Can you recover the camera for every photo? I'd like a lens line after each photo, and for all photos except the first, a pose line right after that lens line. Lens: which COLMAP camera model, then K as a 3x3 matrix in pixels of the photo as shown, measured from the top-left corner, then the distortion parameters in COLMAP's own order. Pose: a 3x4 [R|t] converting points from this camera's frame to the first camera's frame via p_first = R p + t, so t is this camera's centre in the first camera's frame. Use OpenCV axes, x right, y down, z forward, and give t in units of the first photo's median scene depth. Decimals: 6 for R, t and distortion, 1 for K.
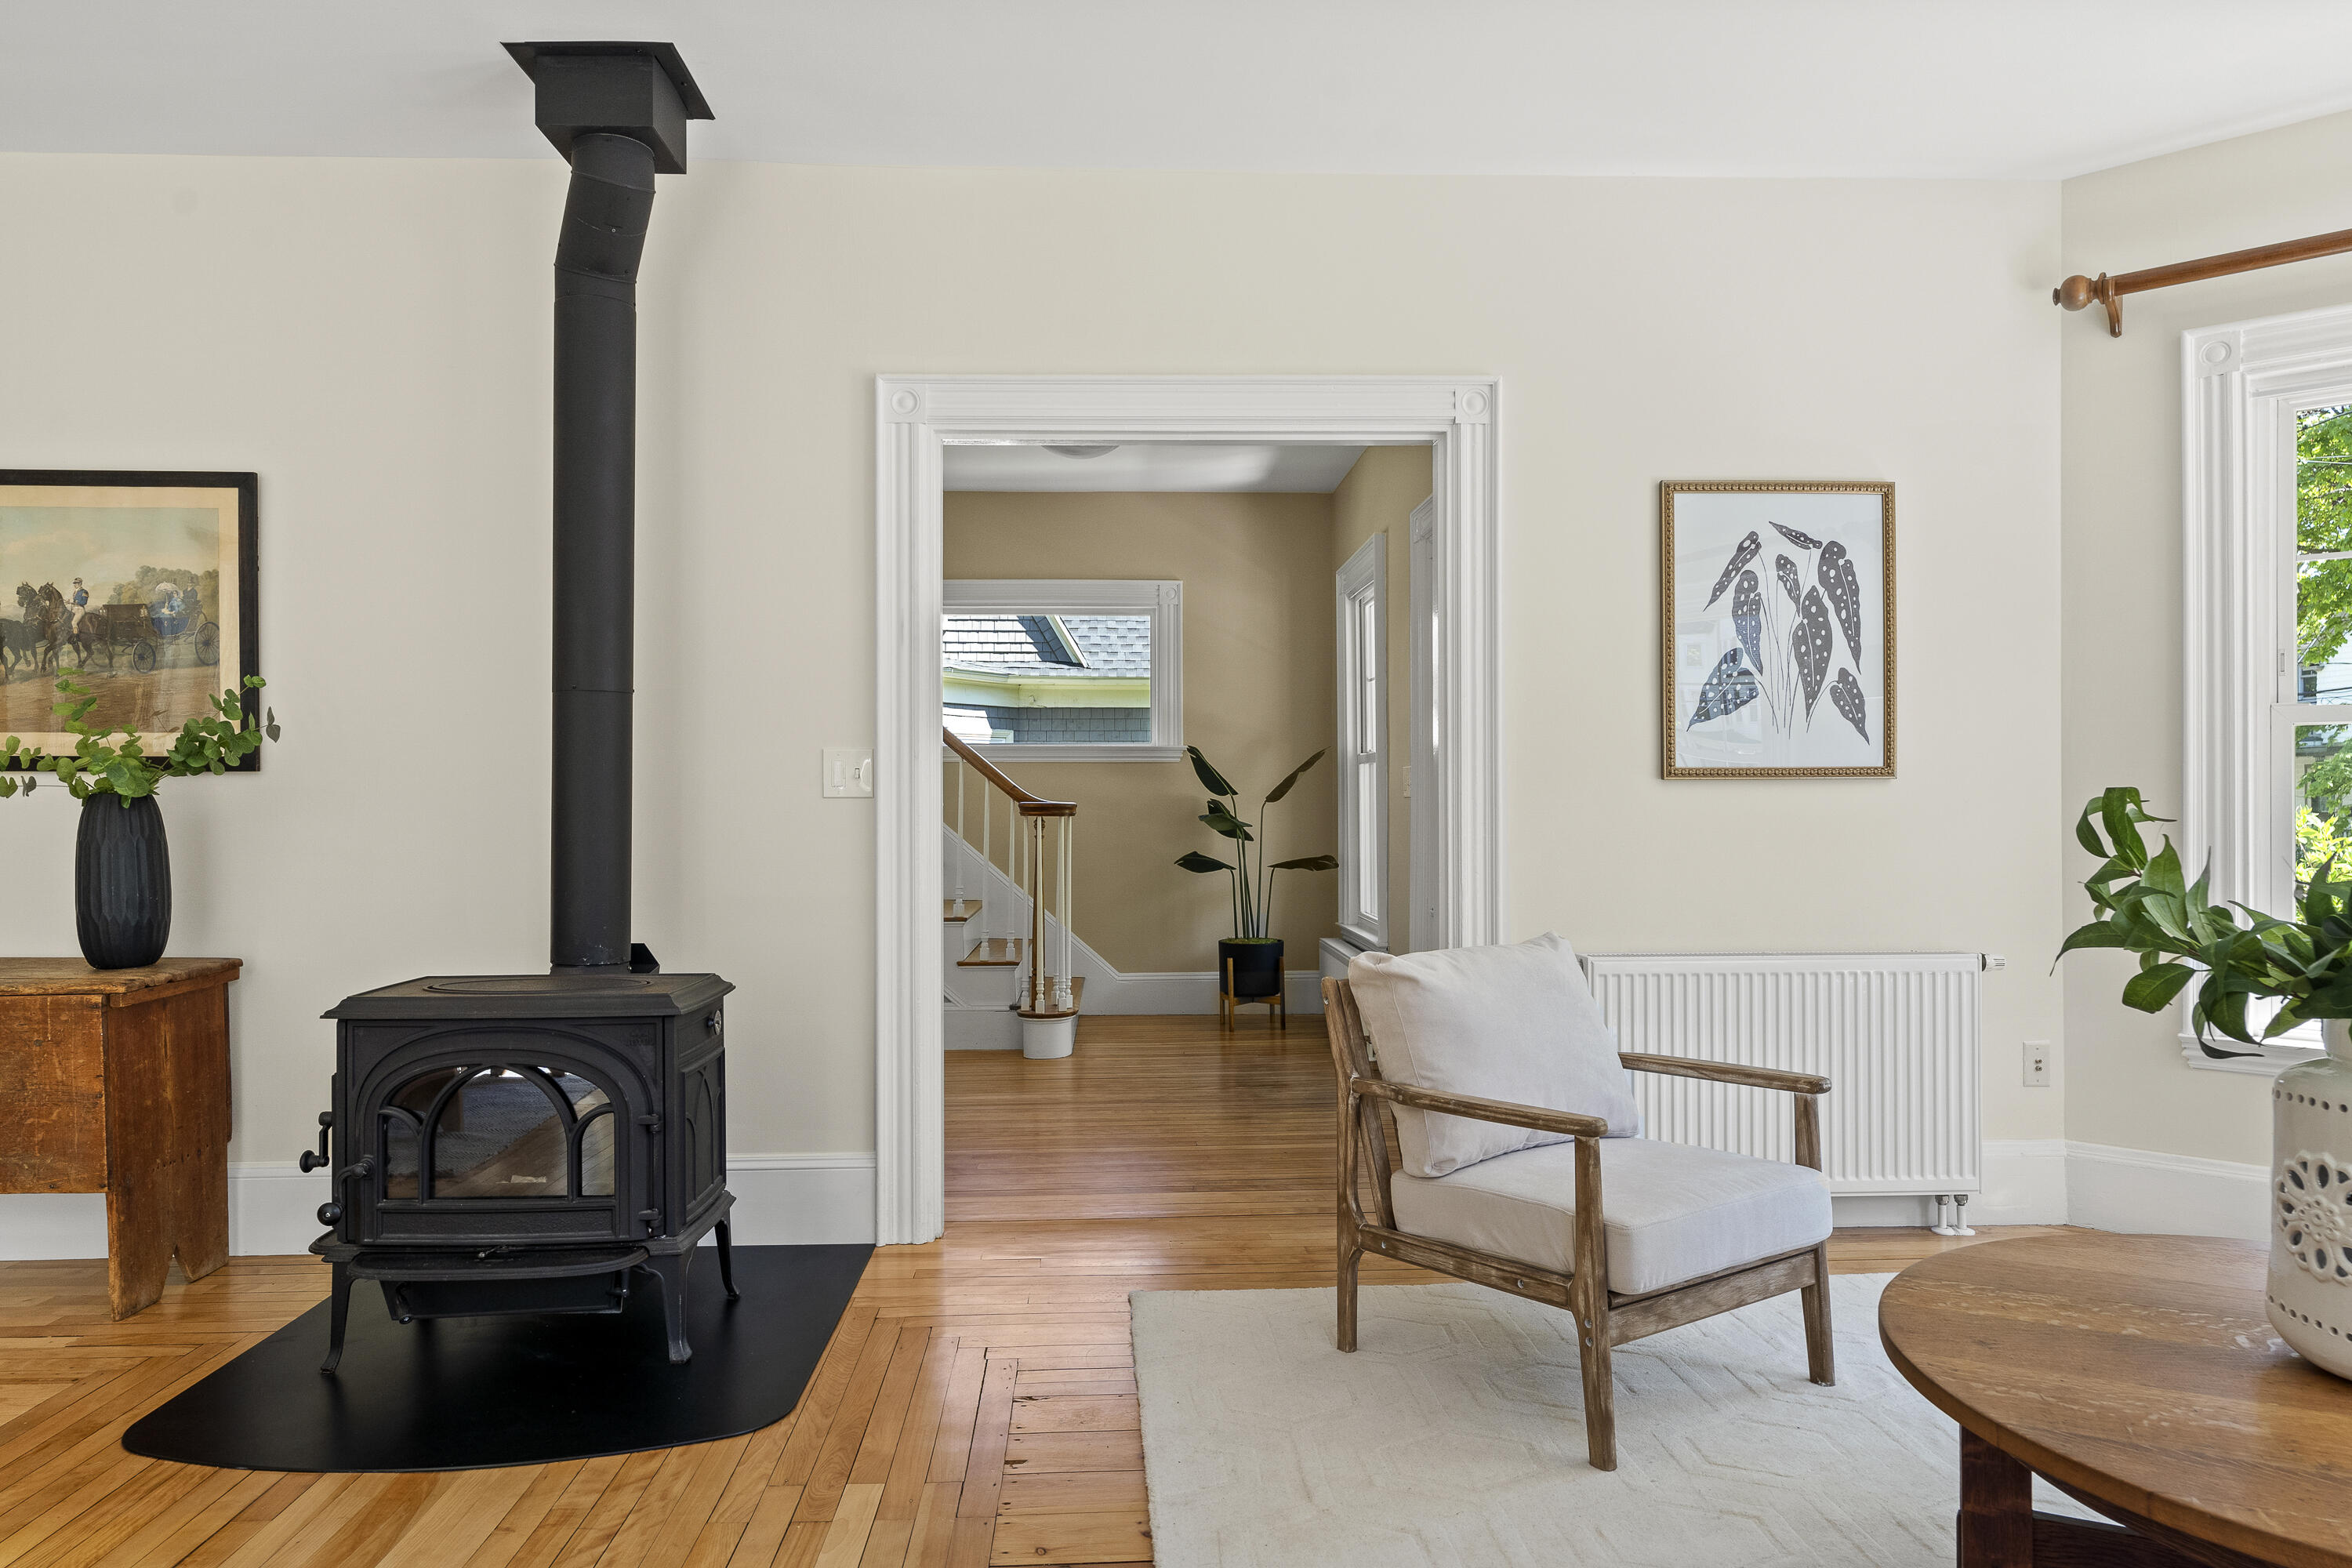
lens RADIAL K [[1495.6, 0, 1176.9], [0, 1495.6, 795.2], [0, 0, 1]] dist [-0.002762, 0.005644]
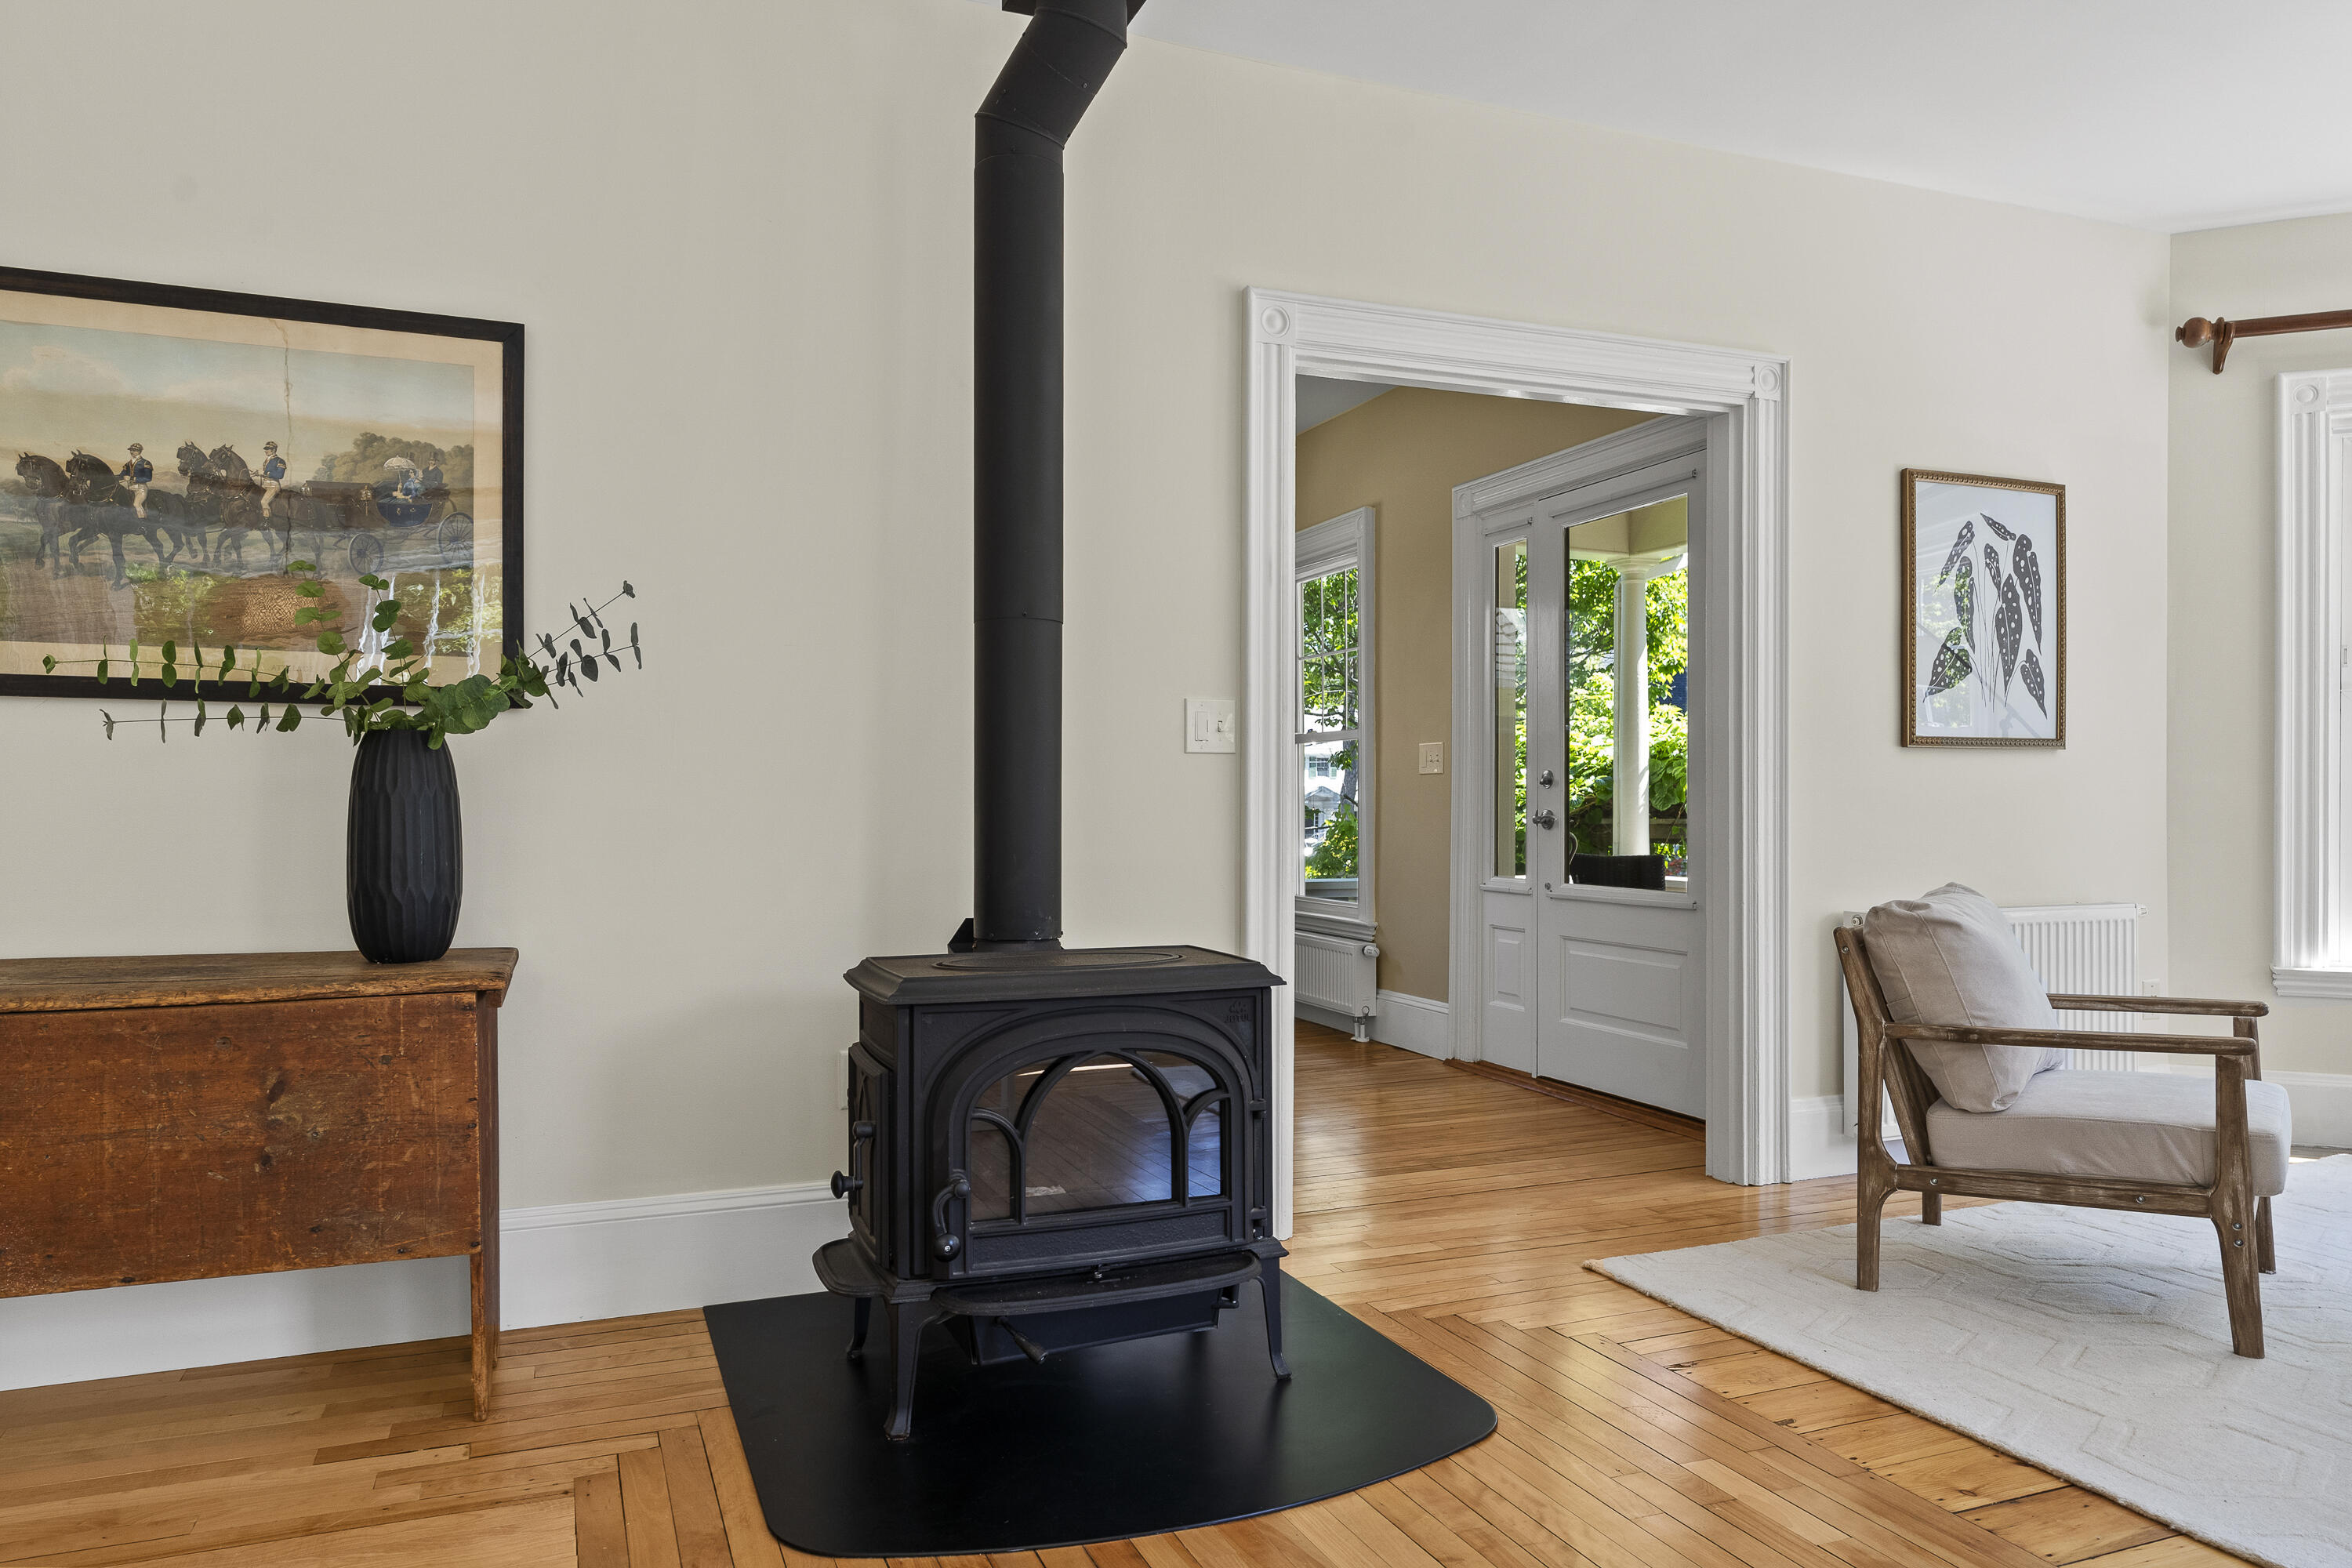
lens RADIAL K [[1557.1, 0, 1180.5], [0, 1557.1, 801.5], [0, 0, 1]] dist [-0.002013, 0.003160]
pose [[0.944479, 0.003039, 0.328558, -0.547763], [-0.004069, 0.999989, 0.002448, 0.028634], [-0.328547, -0.003649, 0.944481, 0.118984]]
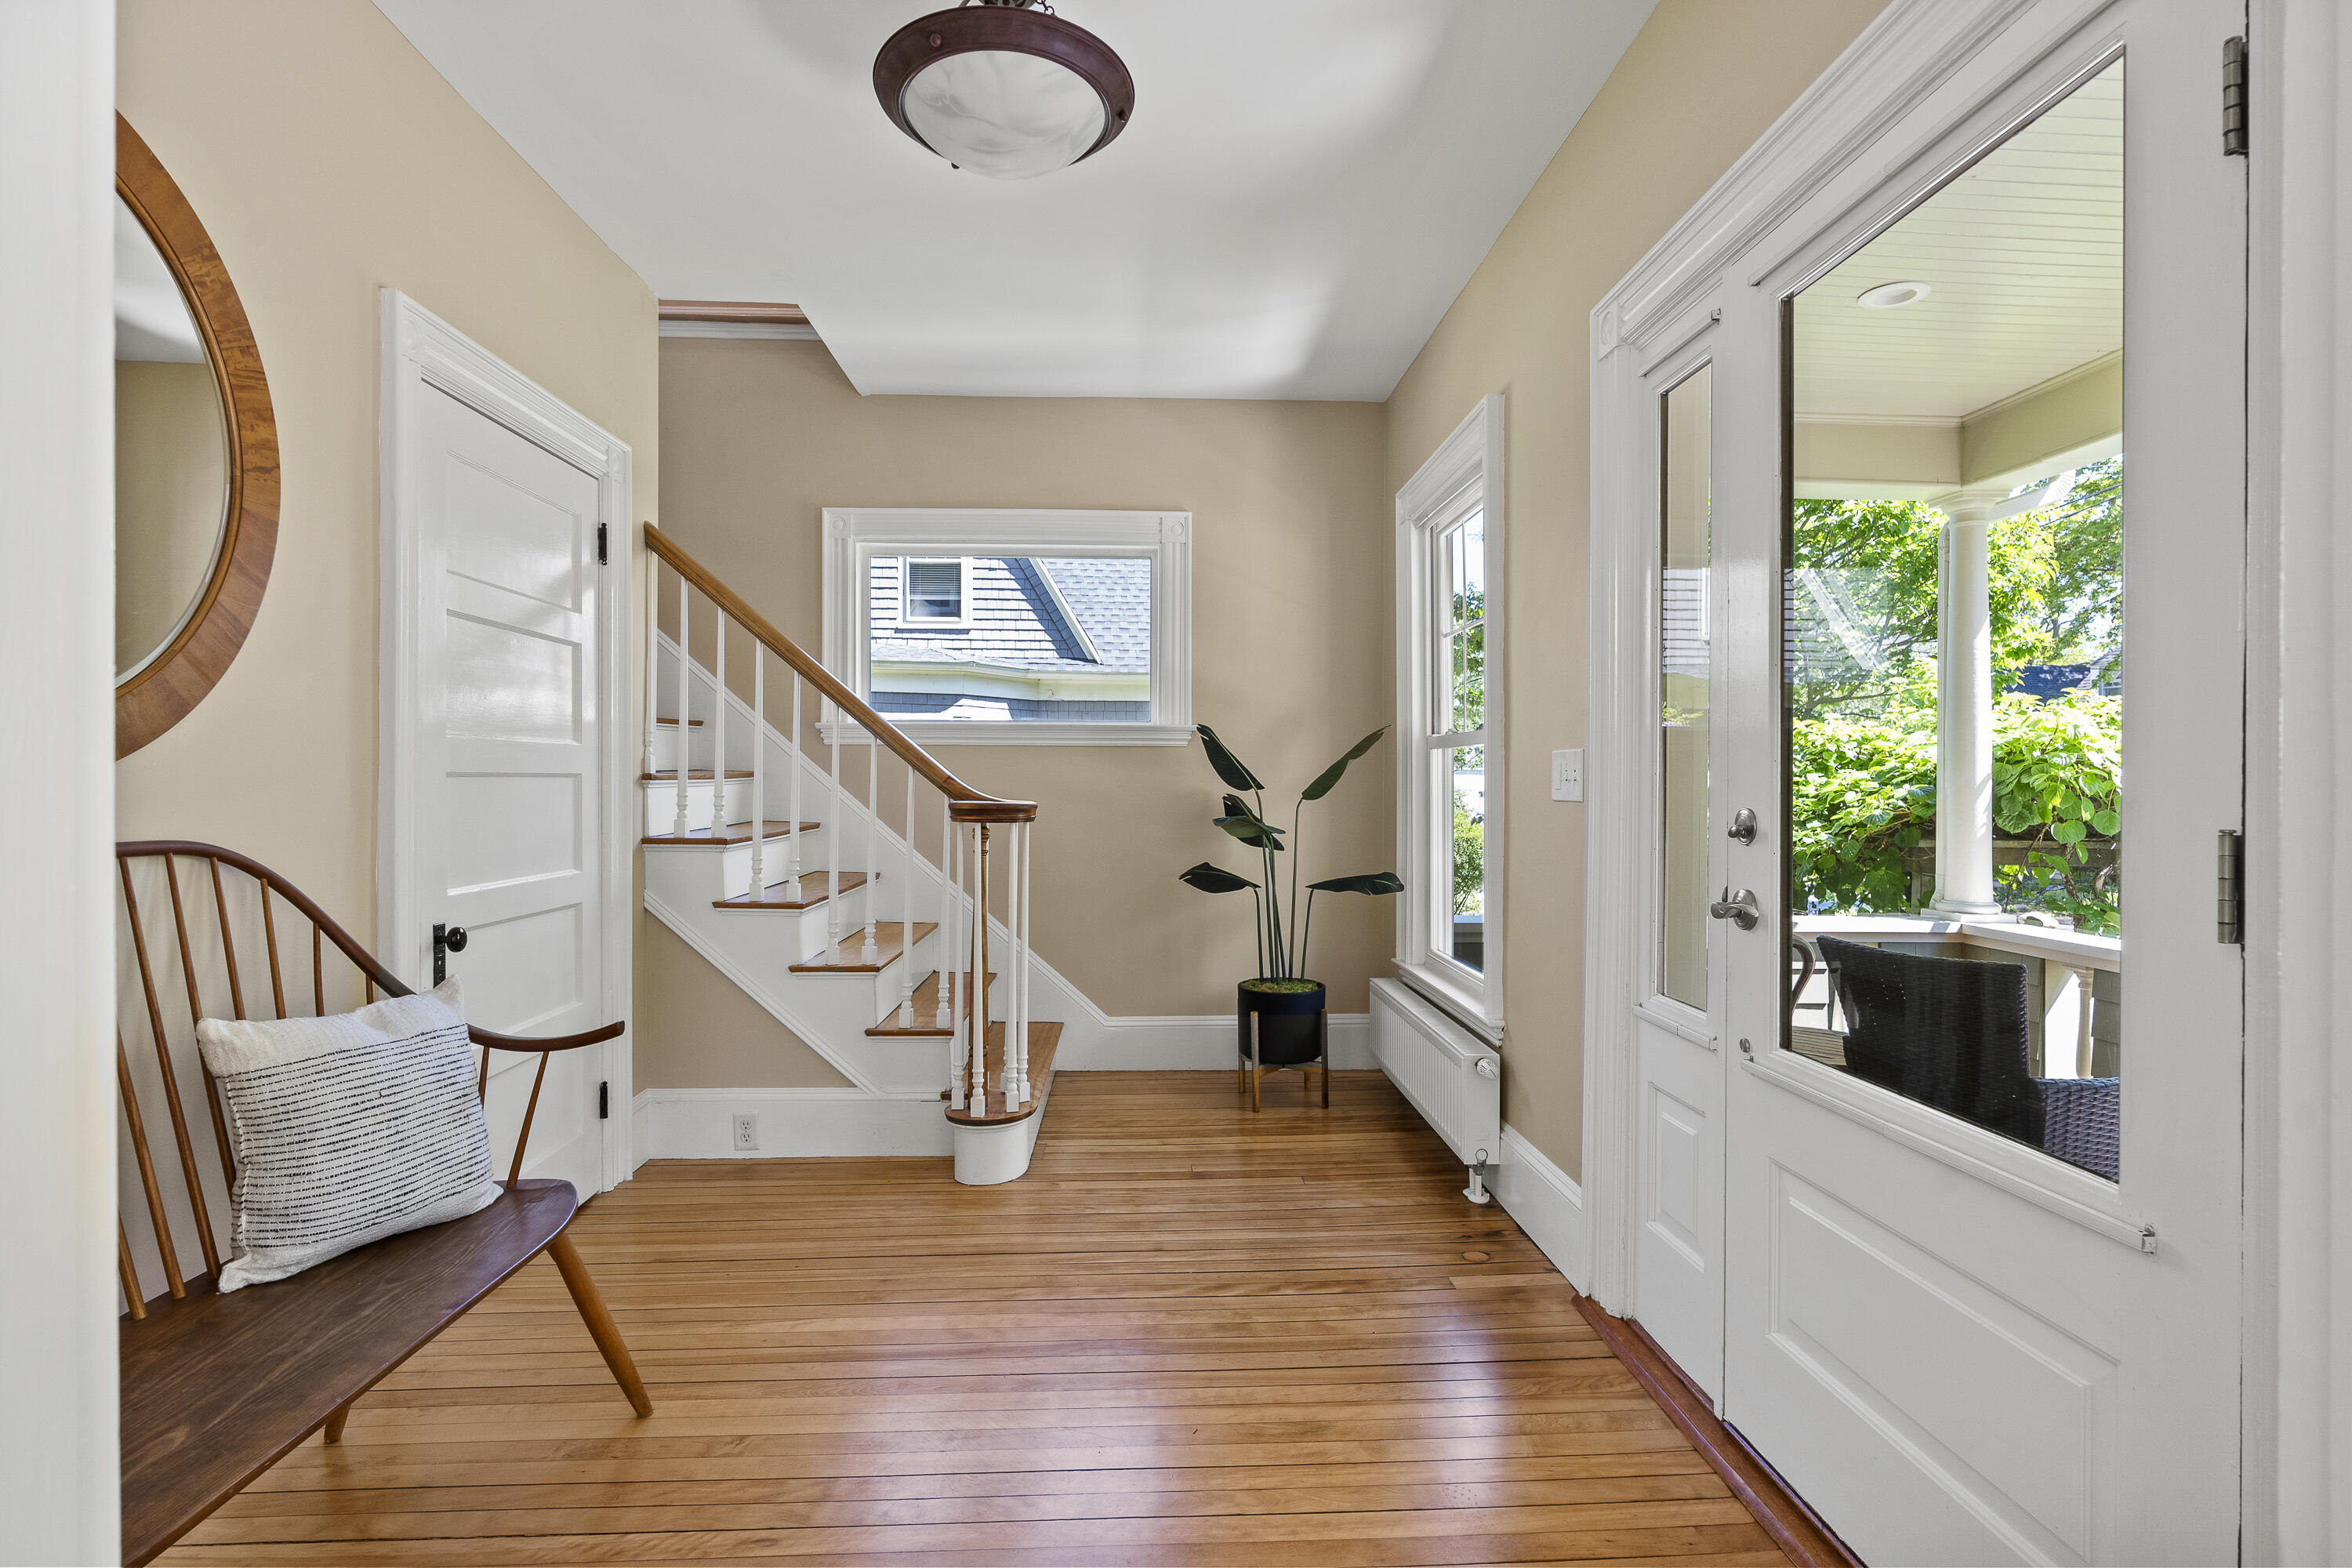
lens RADIAL K [[1119.6, 0, 1181.9], [0, 1119.6, 787.5], [0, 0, 1]] dist [-0.005452, 0.002609]
pose [[0.999984, 0.005612, -0.000999, -0.000235], [-0.005604, 0.999953, 0.007968, -0.010916], [0.001044, -0.007962, 0.999968, 0.873289]]
